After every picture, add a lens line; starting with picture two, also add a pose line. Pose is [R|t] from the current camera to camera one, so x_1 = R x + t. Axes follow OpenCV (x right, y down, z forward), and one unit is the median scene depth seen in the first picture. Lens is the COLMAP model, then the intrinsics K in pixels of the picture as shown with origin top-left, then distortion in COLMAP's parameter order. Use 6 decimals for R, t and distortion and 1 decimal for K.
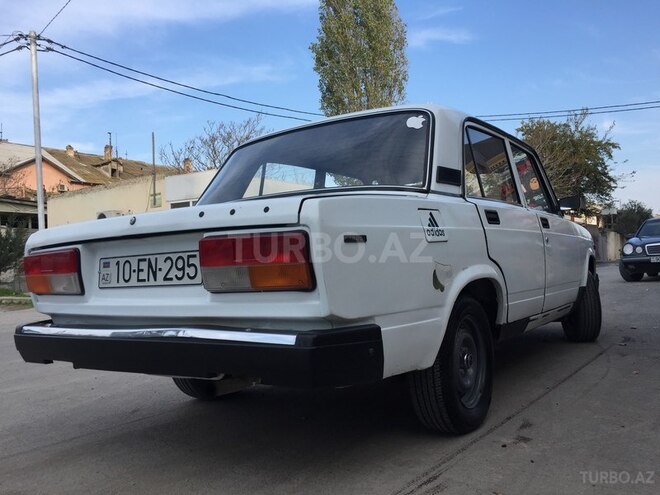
lens RADIAL K [[564.0, 0, 332.6], [0, 564.0, 249.1], [0, 0, 1]] dist [0.085893, -0.109908]
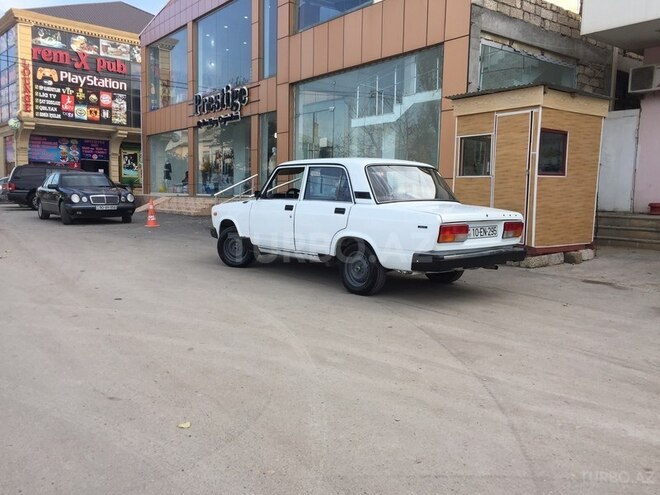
lens RADIAL K [[564.0, 0, 332.6], [0, 564.0, 249.1], [0, 0, 1]] dist [0.085893, -0.109908]
pose [[0.260828, -0.050811, 0.964047, -3.346036], [-0.055261, 0.996191, 0.067456, -0.028864], [-0.963802, -0.070869, 0.257027, 0.988083]]
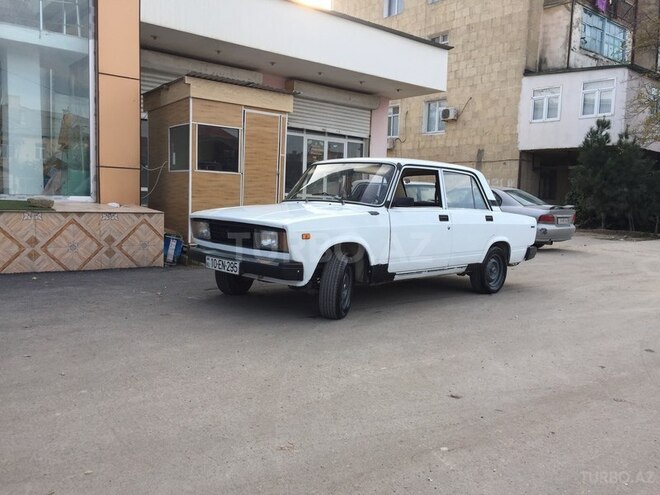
lens RADIAL K [[564.0, 0, 332.6], [0, 564.0, 249.1], [0, 0, 1]] dist [0.085893, -0.109908]
pose [[-0.976739, -0.011064, 0.214147, -0.140146], [0.000480, 0.998553, 0.053779, -0.029974], [-0.214433, 0.052631, -0.975320, 5.152027]]
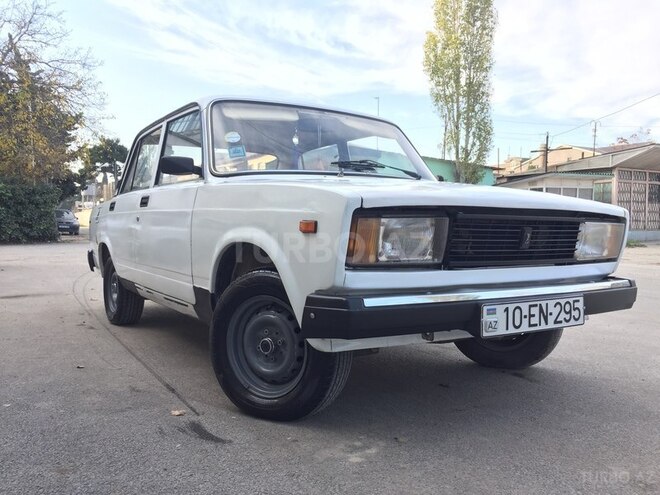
lens RADIAL K [[564.0, 0, 332.6], [0, 564.0, 249.1], [0, 0, 1]] dist [0.085893, -0.109908]
pose [[-0.373657, 0.066645, -0.925170, 1.978520], [0.039446, 0.997655, 0.055936, -0.019275], [0.926728, -0.015594, -0.375410, 2.854795]]
